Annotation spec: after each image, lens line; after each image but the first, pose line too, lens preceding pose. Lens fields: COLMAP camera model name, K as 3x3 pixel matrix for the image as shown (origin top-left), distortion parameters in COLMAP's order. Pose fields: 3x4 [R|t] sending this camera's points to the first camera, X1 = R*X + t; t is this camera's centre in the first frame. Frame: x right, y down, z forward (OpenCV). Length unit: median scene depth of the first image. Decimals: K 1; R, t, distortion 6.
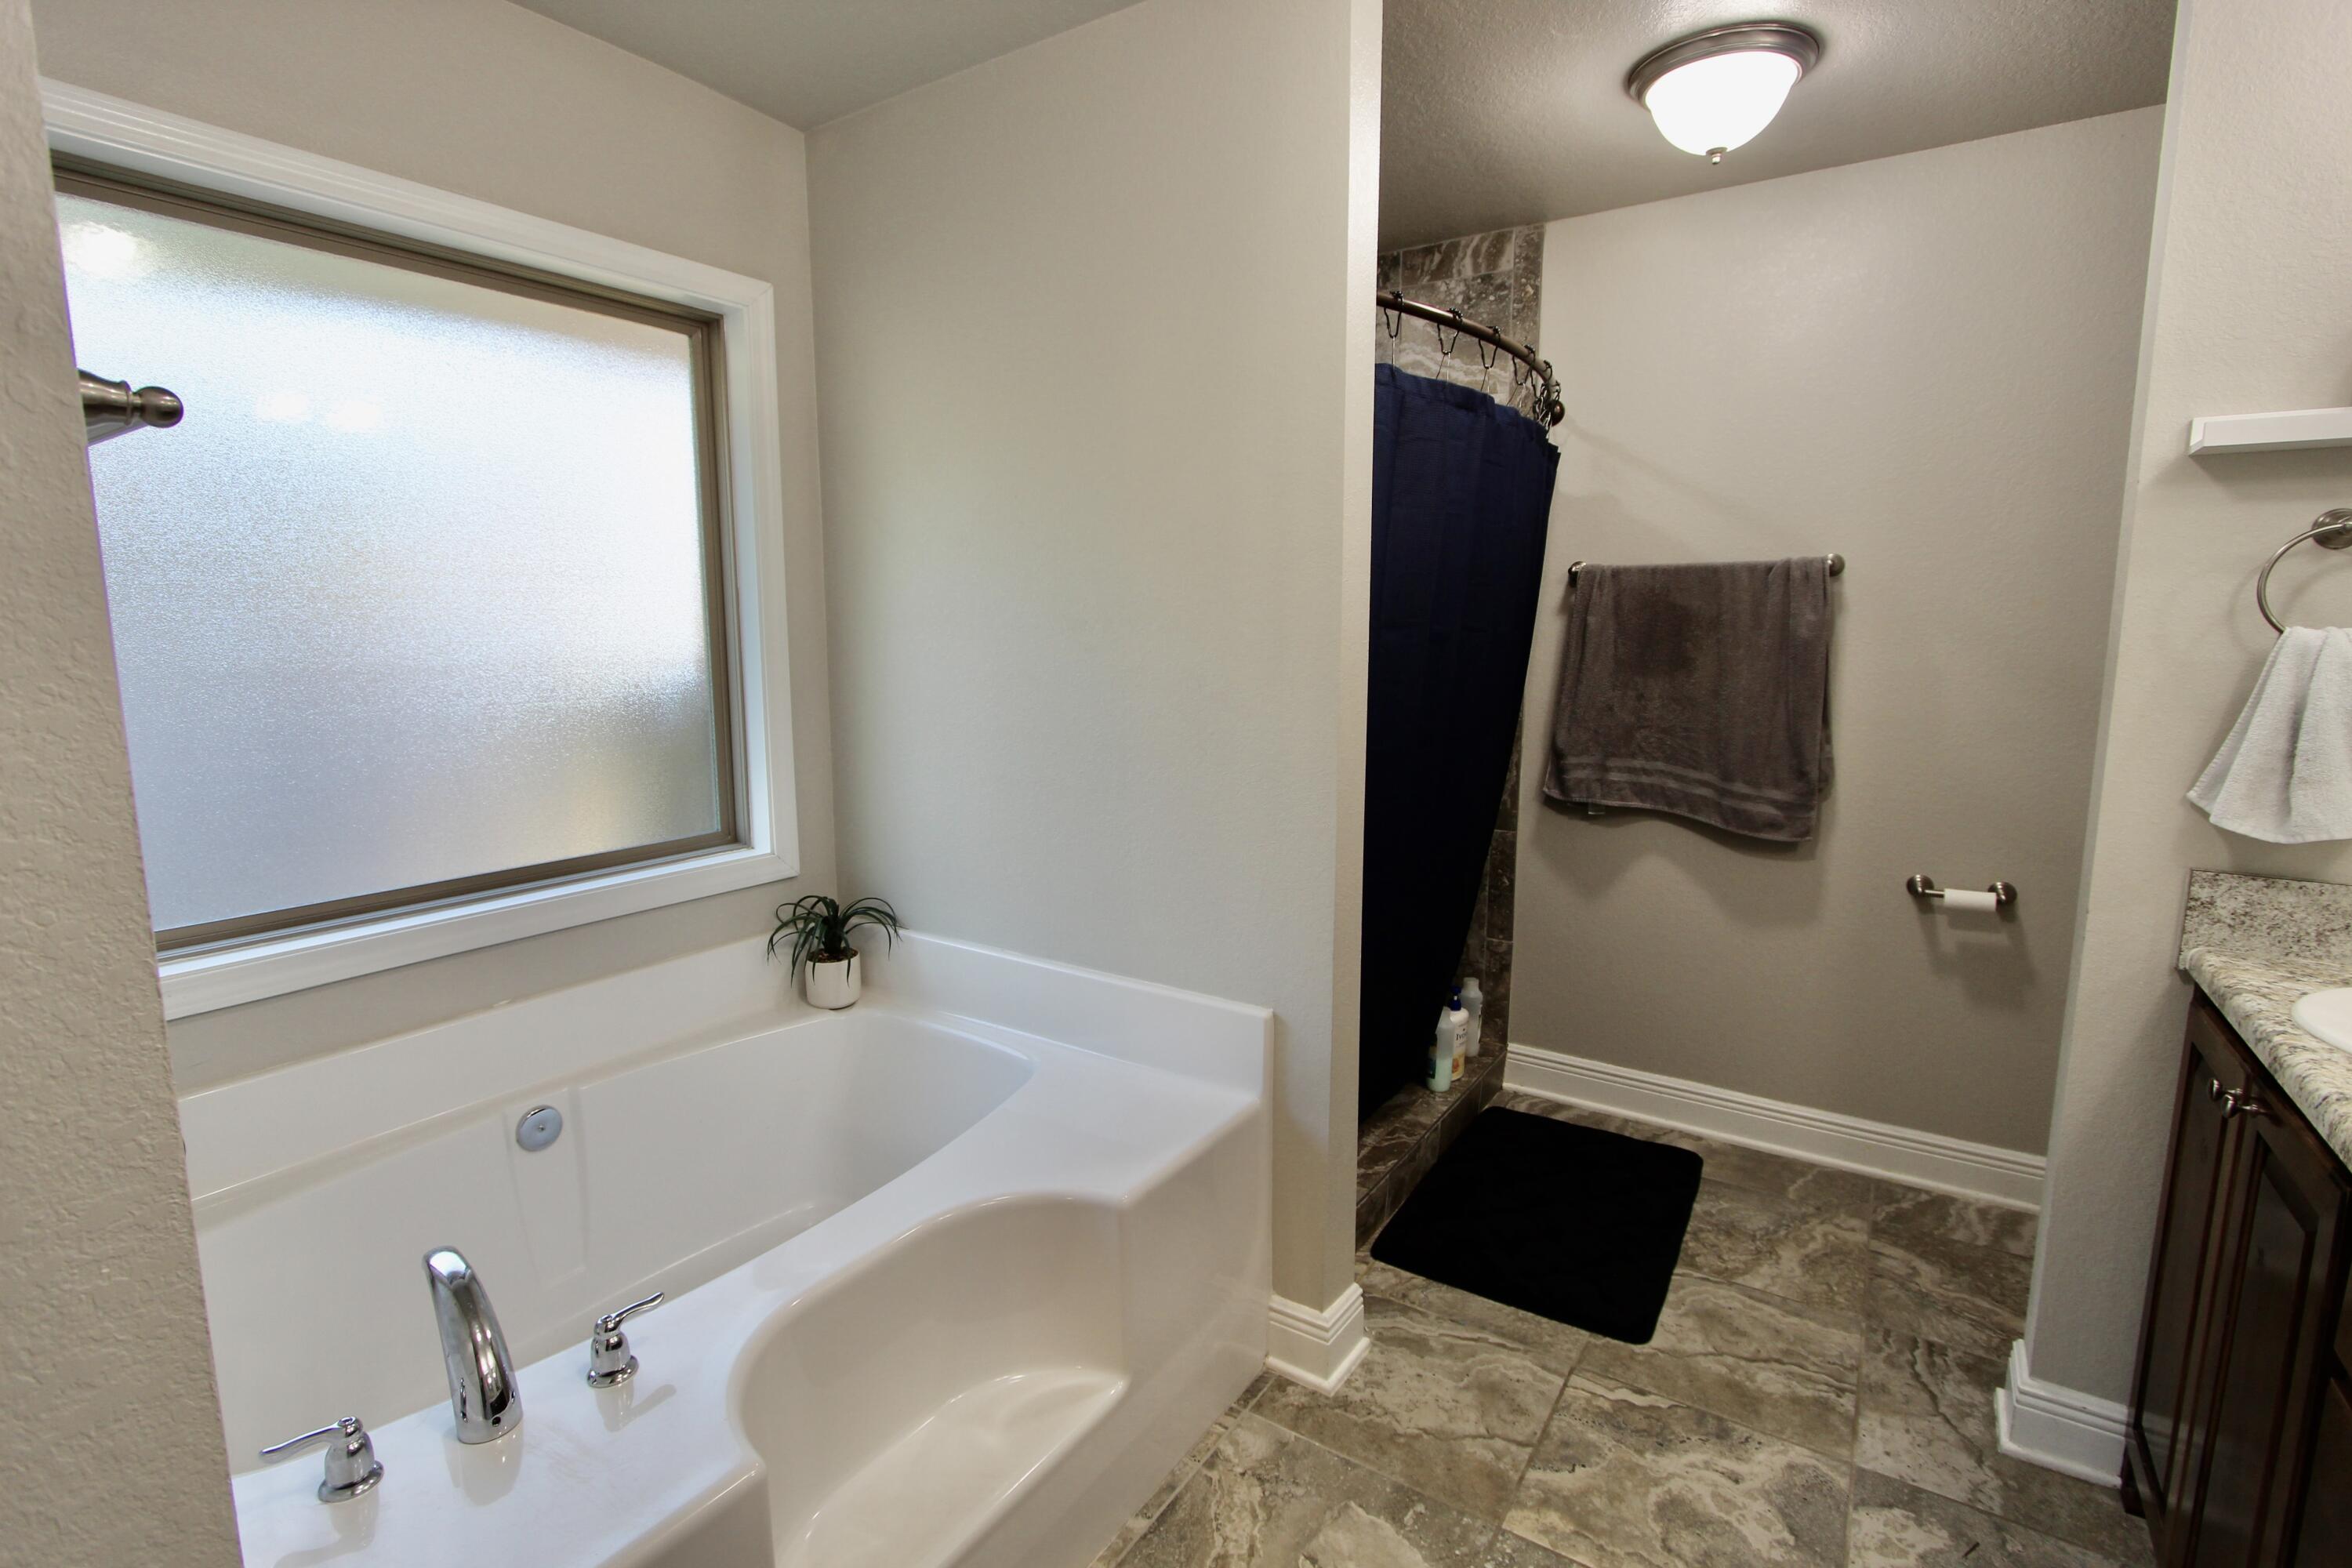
lens RADIAL K [[1086.3, 0, 1169.2], [0, 1086.3, 785.1], [0, 0, 1]] dist [-0.018246, 0.003165]
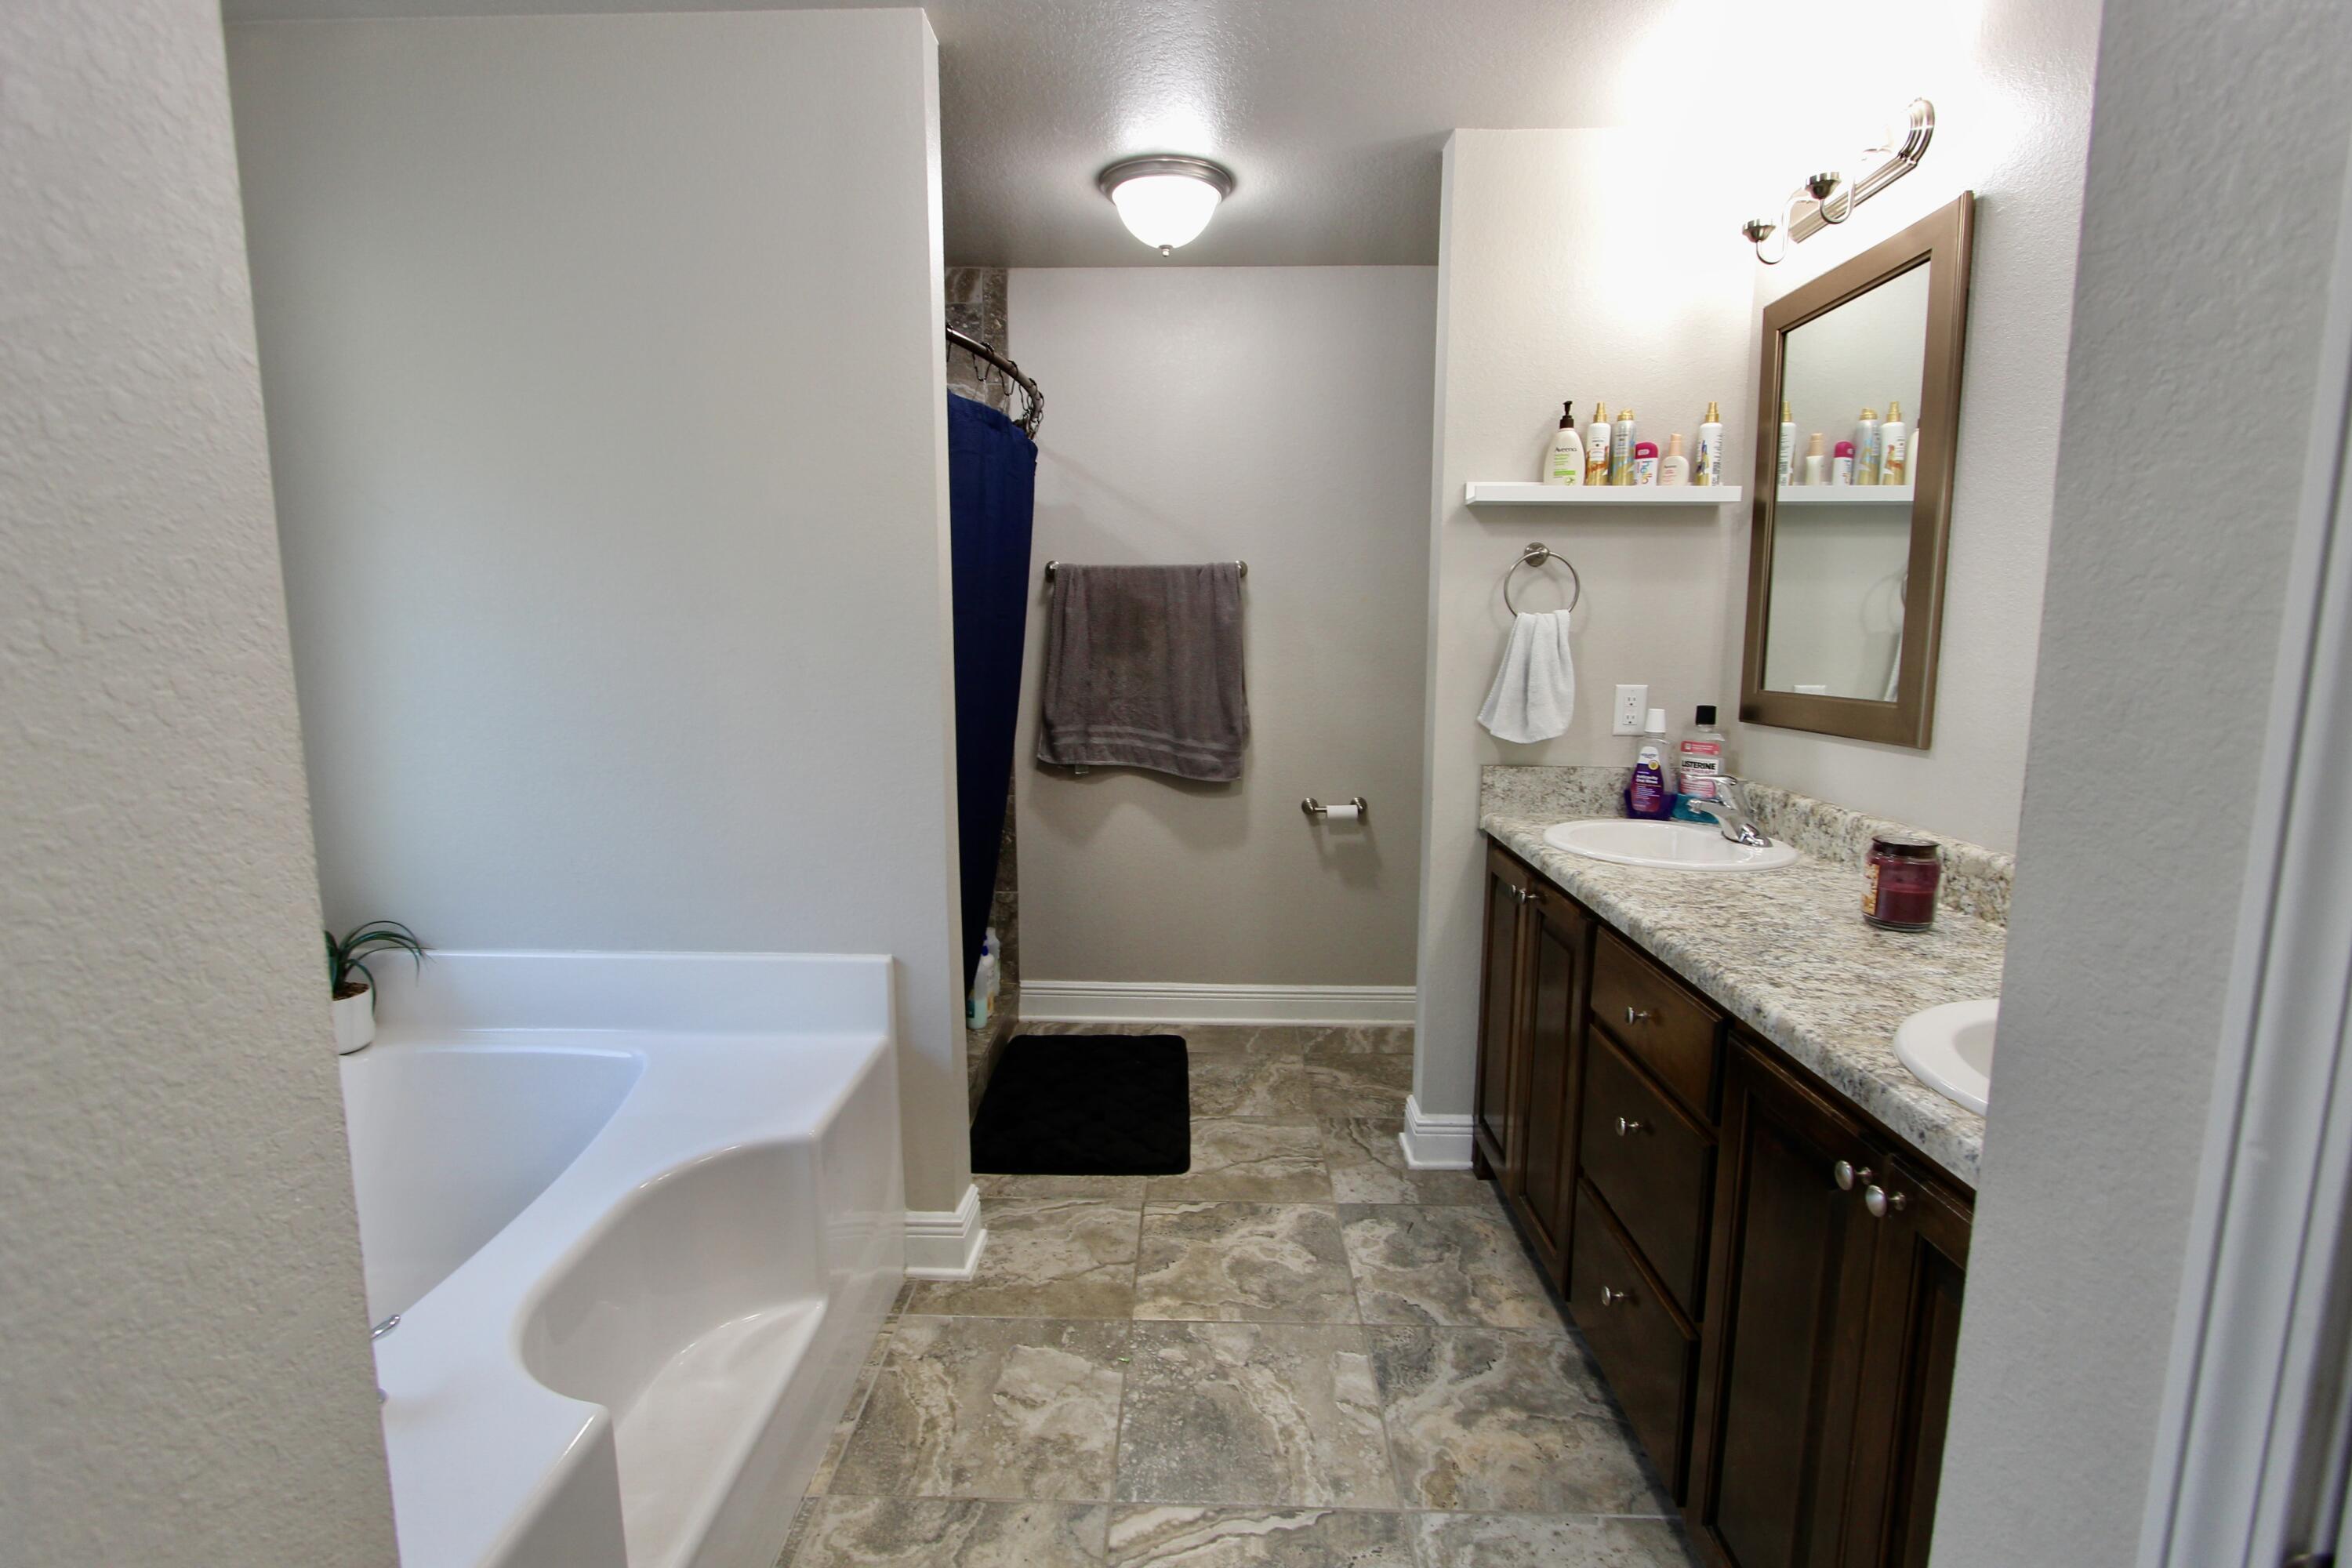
lens RADIAL K [[1086.3, 0, 1168.7], [0, 1086.3, 787.2], [0, 0, 1]] dist [-0.018246, 0.003165]
pose [[0.845829, -0.077703, 0.527765, -0.244070], [0.075455, 0.996815, 0.025831, 0.028152], [-0.528091, 0.017974, 0.848998, -0.103369]]
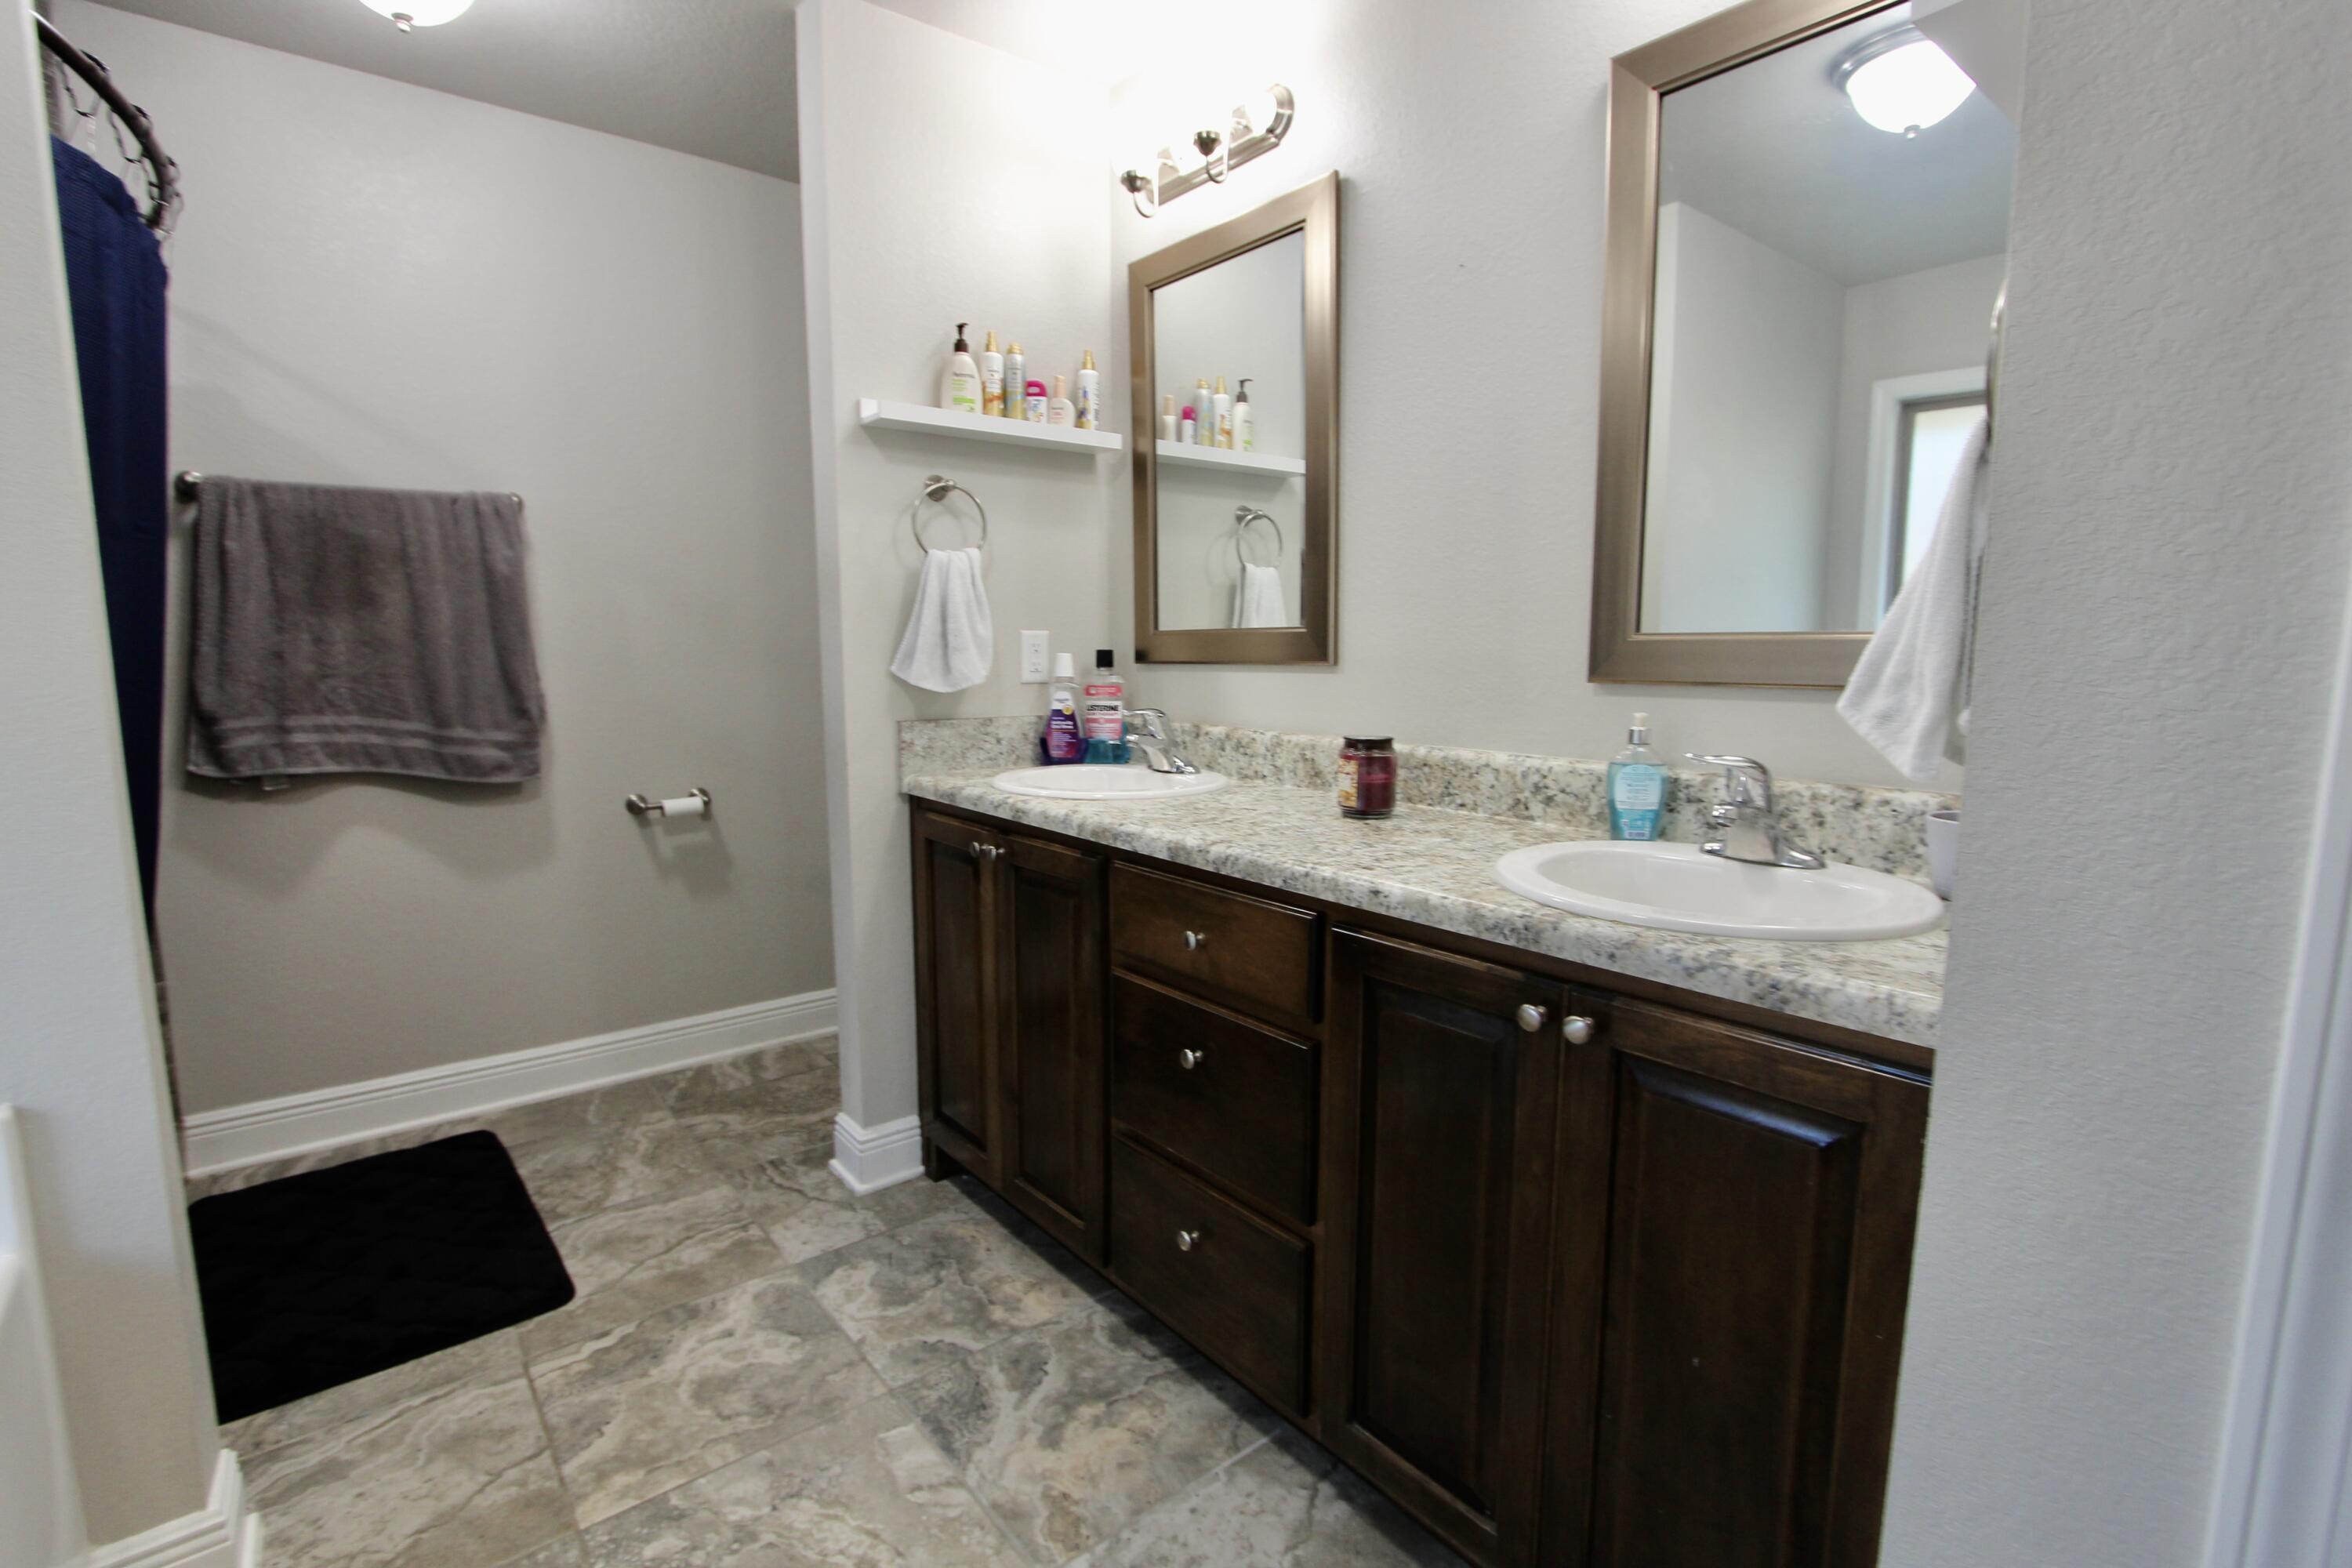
lens RADIAL K [[1086.3, 0, 1171.4], [0, 1086.3, 784.8], [0, 0, 1]] dist [-0.018246, 0.003165]
pose [[0.293882, -0.127439, 0.947308, -0.262070], [0.137664, 0.986383, 0.089989, 0.067338], [-0.945876, 0.103964, 0.307424, 0.183482]]
